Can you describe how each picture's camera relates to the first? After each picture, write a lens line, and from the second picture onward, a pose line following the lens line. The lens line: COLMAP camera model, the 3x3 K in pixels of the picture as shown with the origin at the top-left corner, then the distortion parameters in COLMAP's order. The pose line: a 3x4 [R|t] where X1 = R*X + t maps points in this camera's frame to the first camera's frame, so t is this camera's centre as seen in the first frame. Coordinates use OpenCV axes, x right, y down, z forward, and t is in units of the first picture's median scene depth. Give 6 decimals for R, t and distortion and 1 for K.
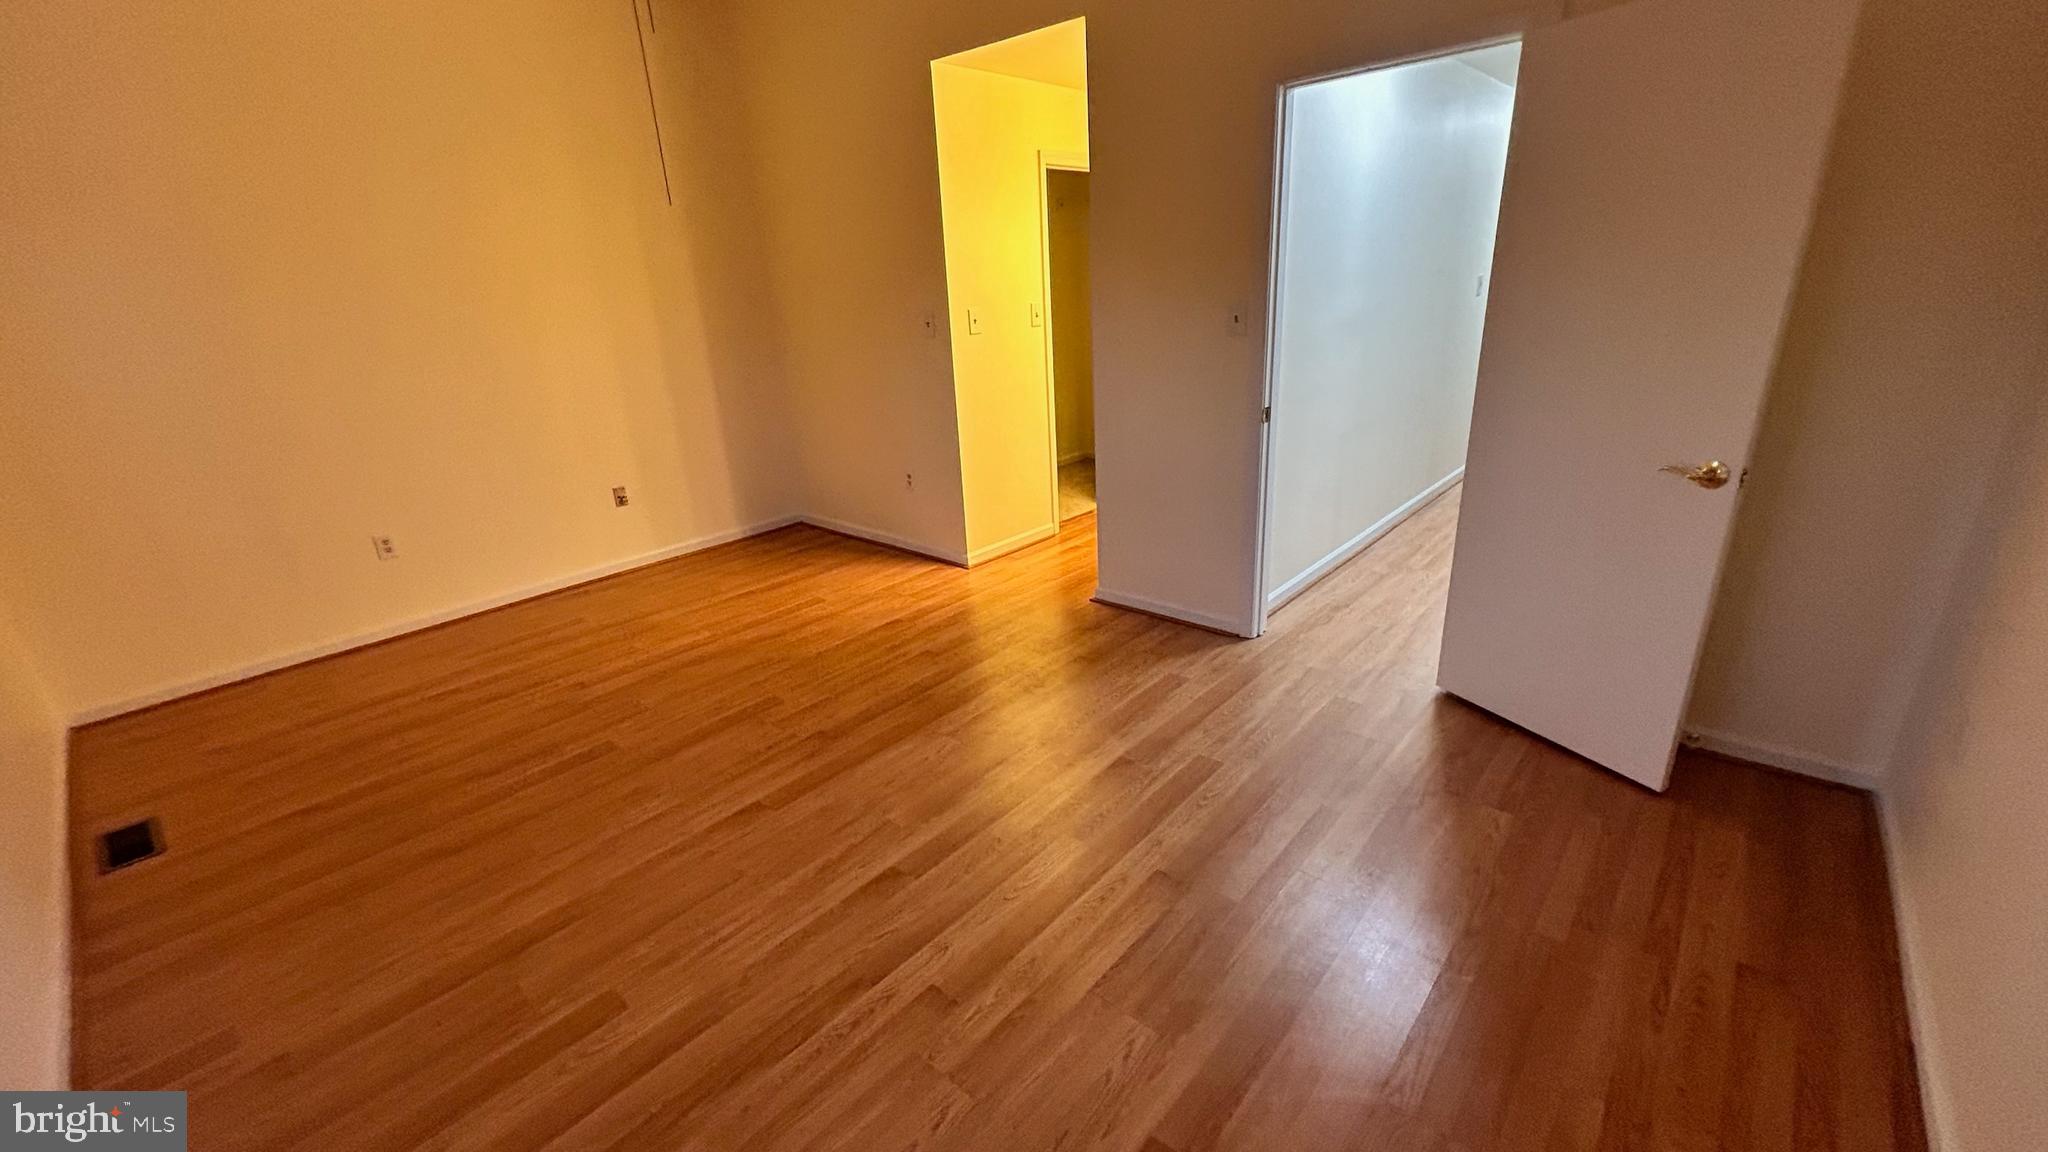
lens RADIAL K [[823.7, 0, 1025.3], [0, 823.7, 581.2], [0, 0, 1]] dist [-0.004453, -0.000465]
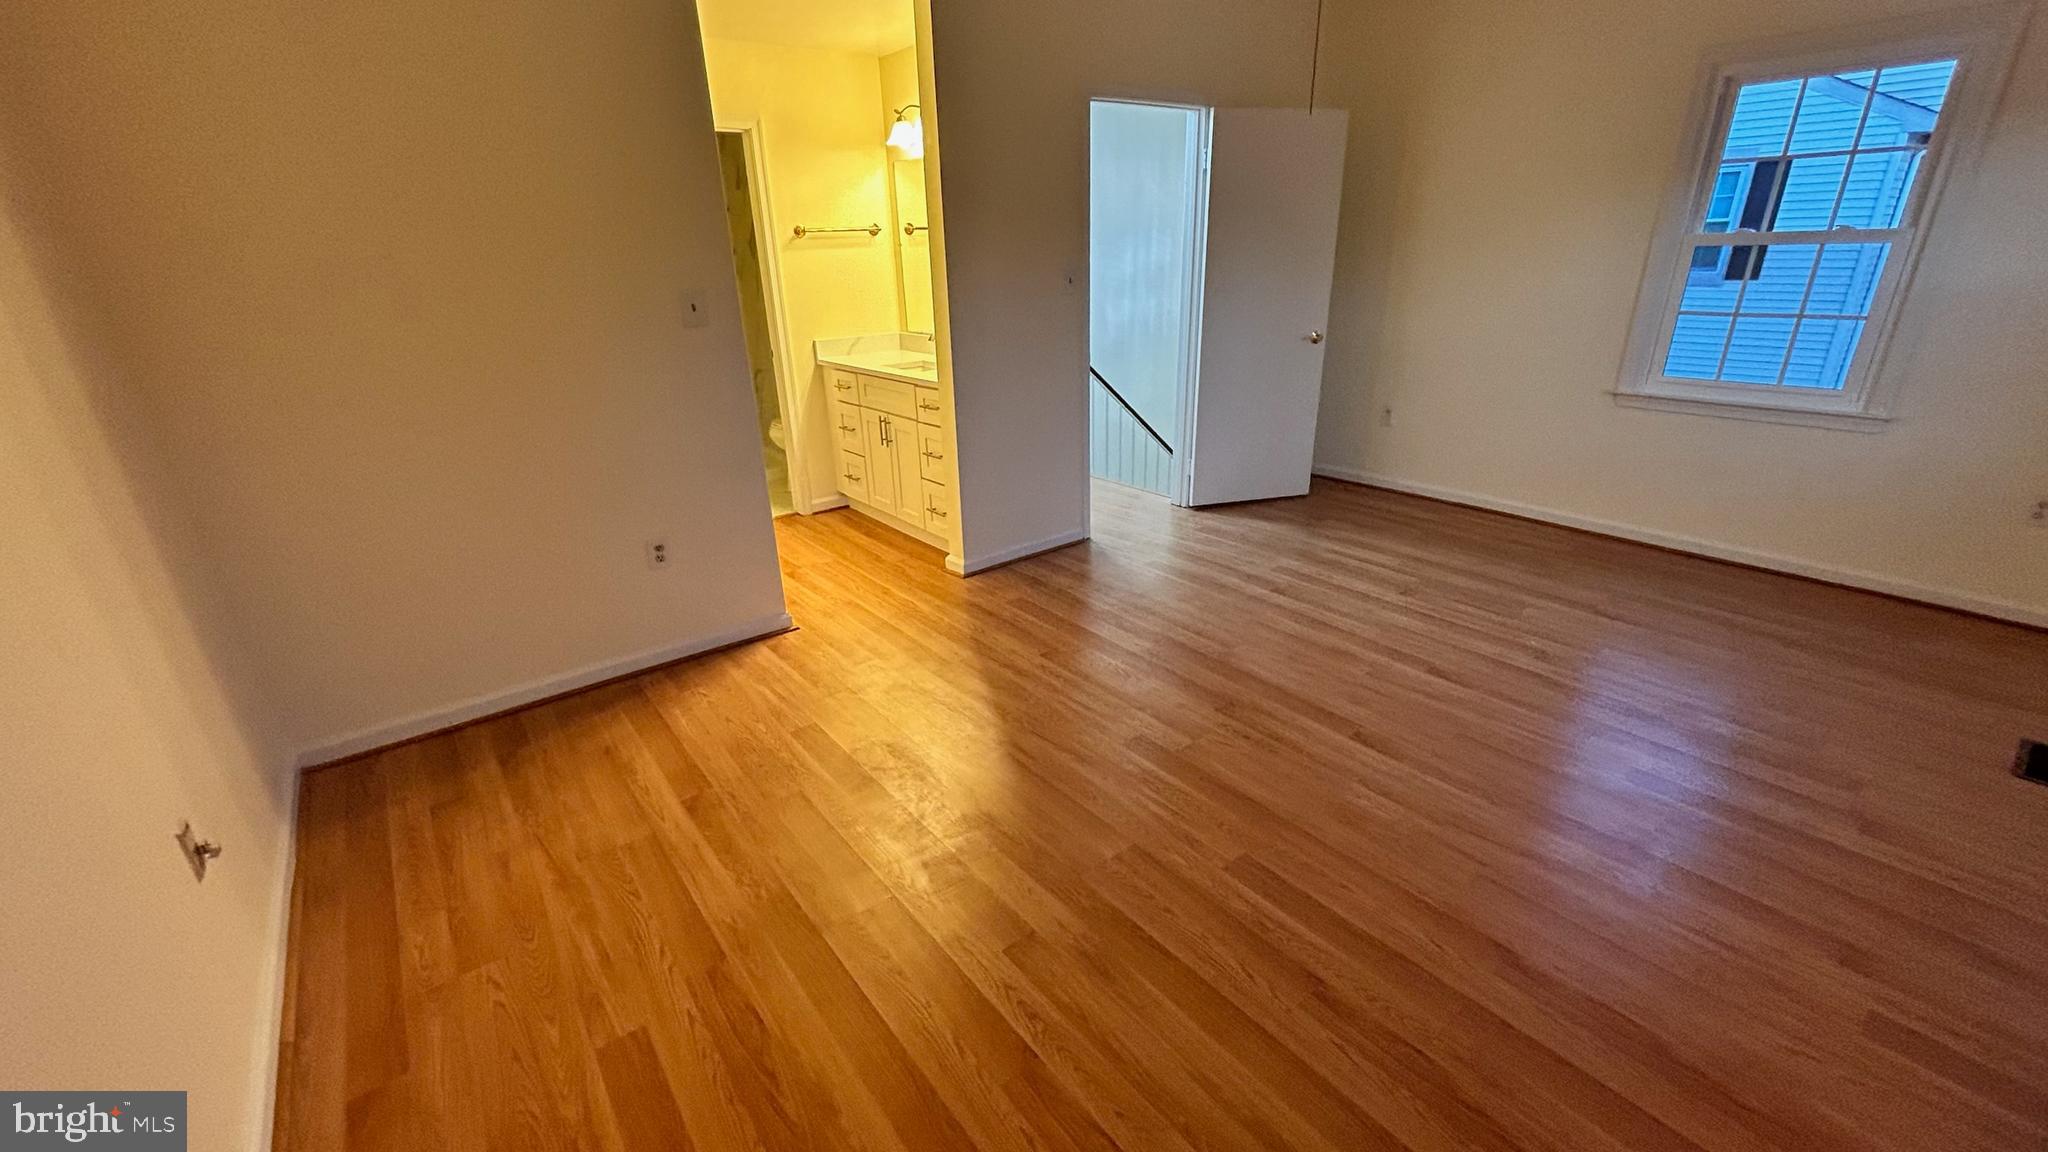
lens RADIAL K [[823.7, 0, 1025.3], [0, 823.7, 581.2], [0, 0, 1]] dist [-0.004453, -0.000465]
pose [[0.189512, -0.328485, 0.925302, -0.956539], [0.358506, 0.900466, 0.246242, -0.221250], [-0.914089, 0.285060, 0.288413, 0.766324]]
